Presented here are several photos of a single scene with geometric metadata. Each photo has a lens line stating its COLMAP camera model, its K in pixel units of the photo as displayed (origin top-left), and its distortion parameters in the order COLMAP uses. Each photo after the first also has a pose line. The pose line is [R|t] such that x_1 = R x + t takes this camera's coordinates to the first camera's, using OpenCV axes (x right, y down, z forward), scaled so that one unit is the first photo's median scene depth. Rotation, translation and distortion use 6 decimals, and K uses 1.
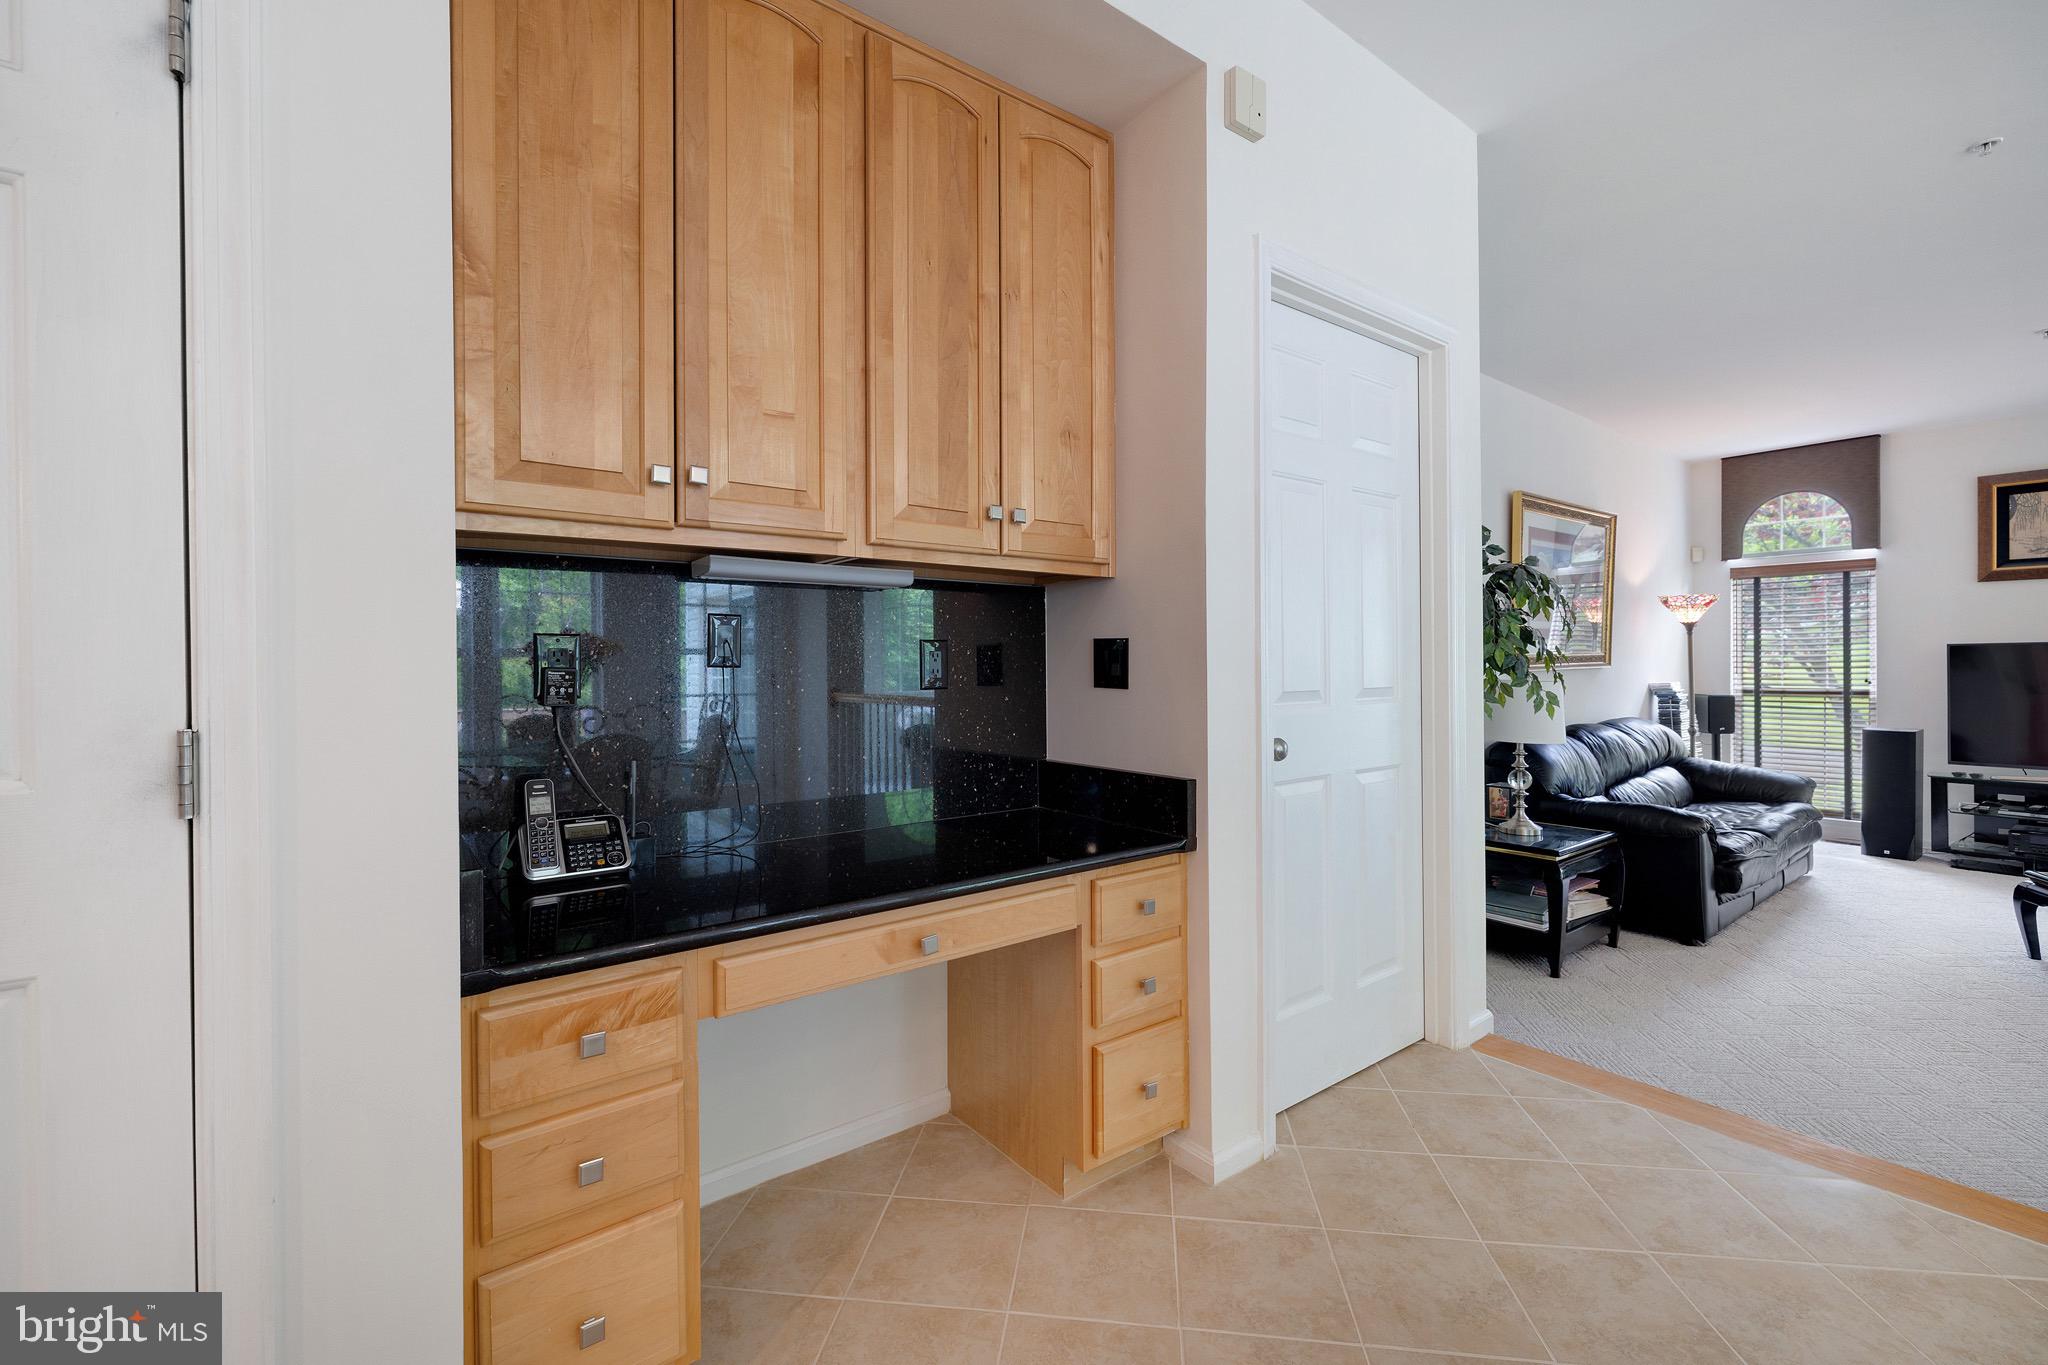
lens RADIAL K [[855.4, 0, 1023.8], [0, 855.4, 673.3], [0, 0, 1]] dist [0.003530, 0.000378]
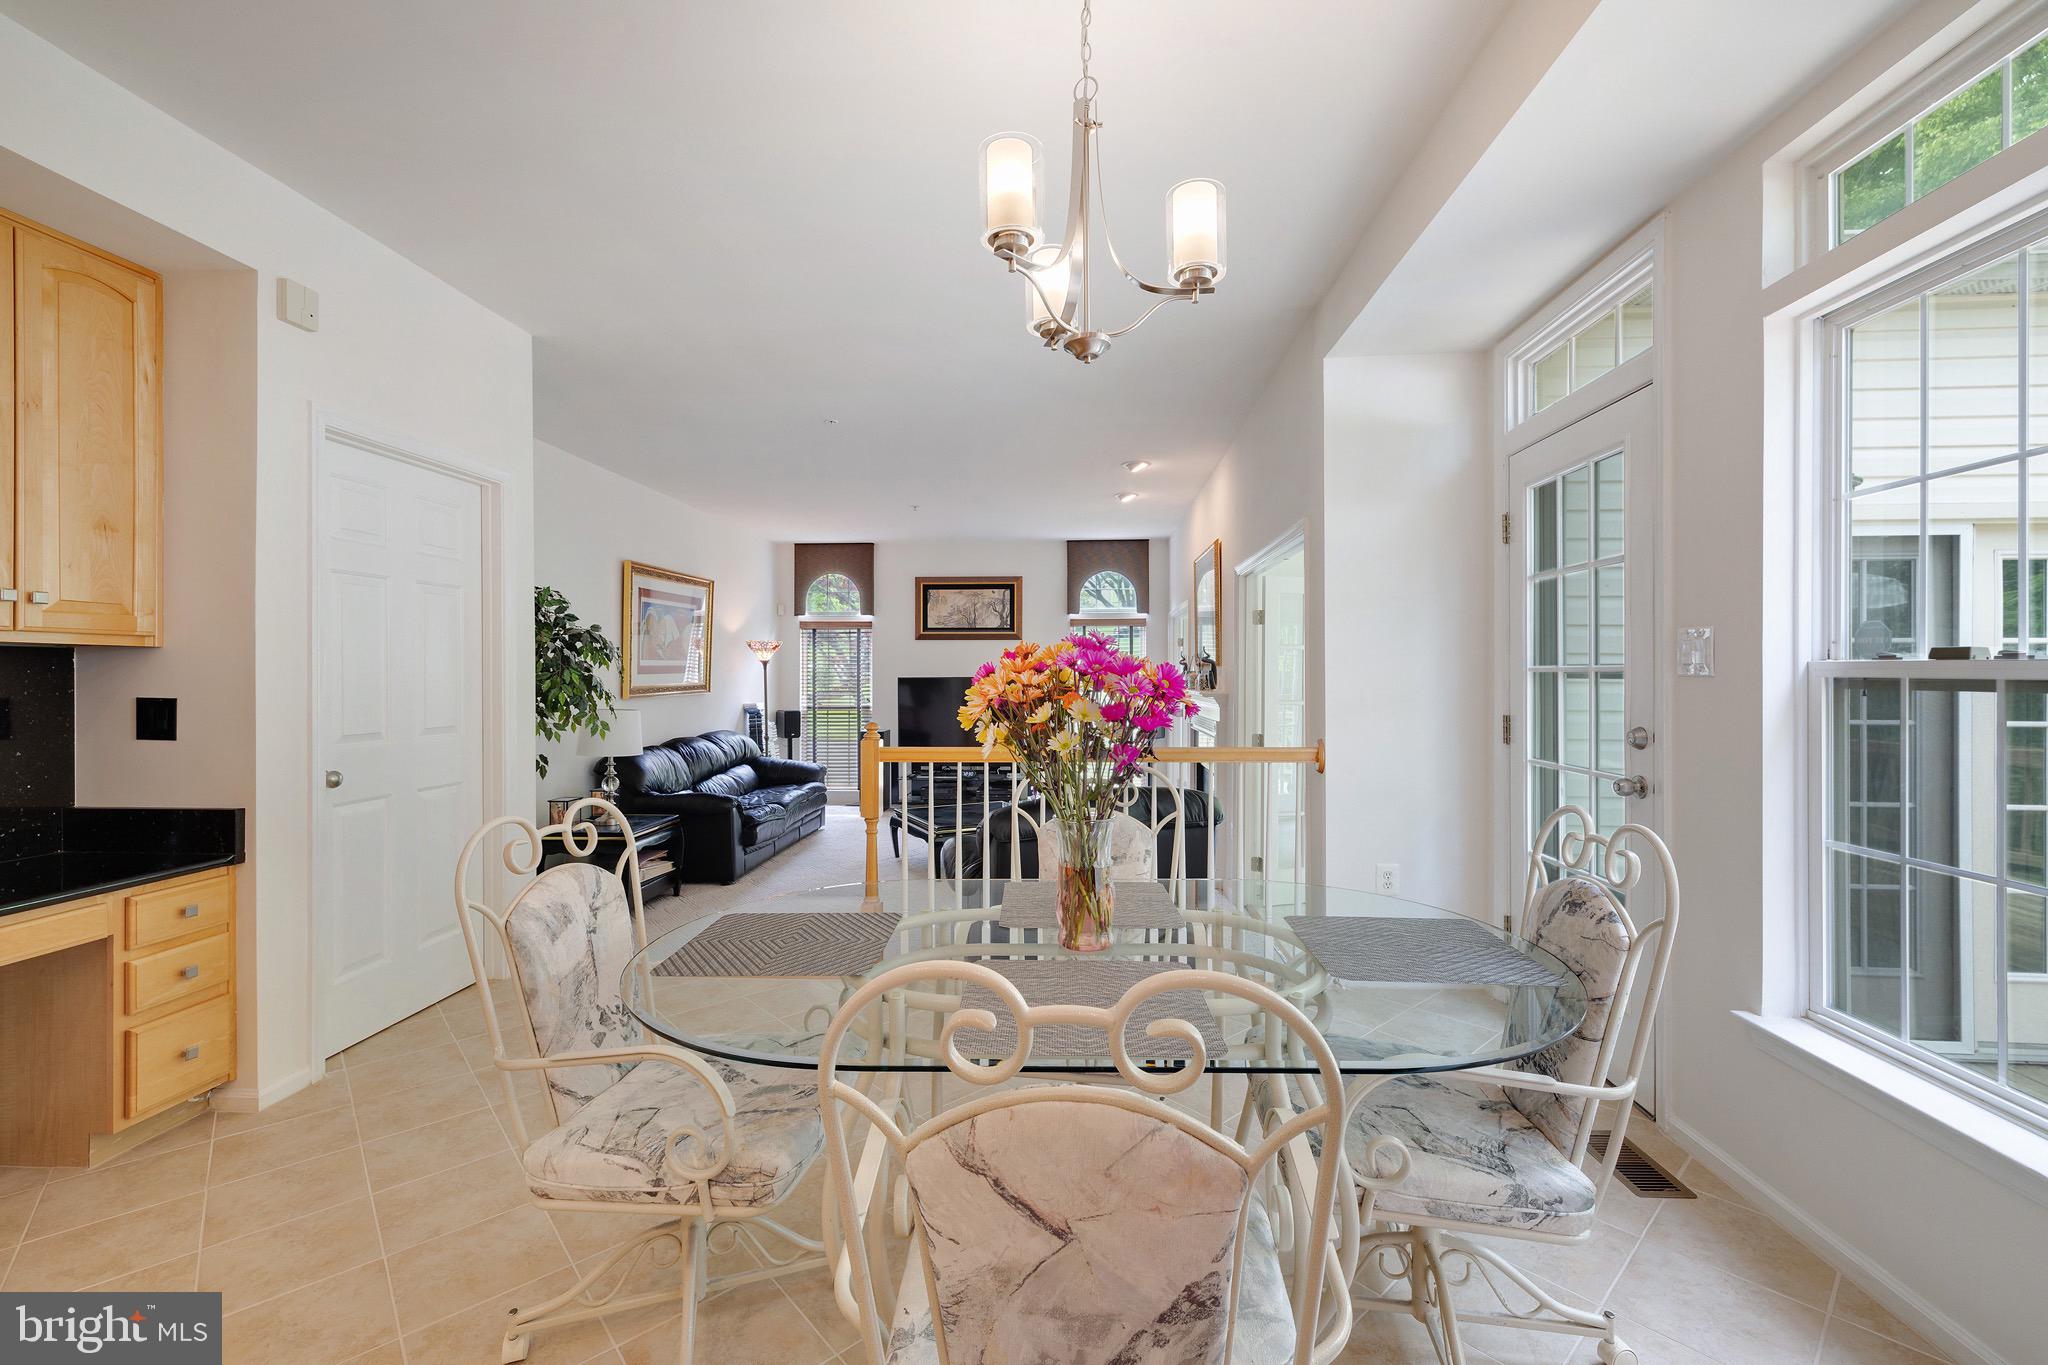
lens RADIAL K [[855.4, 0, 1023.8], [0, 855.4, 673.3], [0, 0, 1]] dist [0.003530, 0.000378]
pose [[0.656574, 0.006554, 0.754233, -0.007230], [0.004782, 0.999906, -0.012851, -0.054492], [-0.754246, 0.012045, 0.656481, -0.700984]]
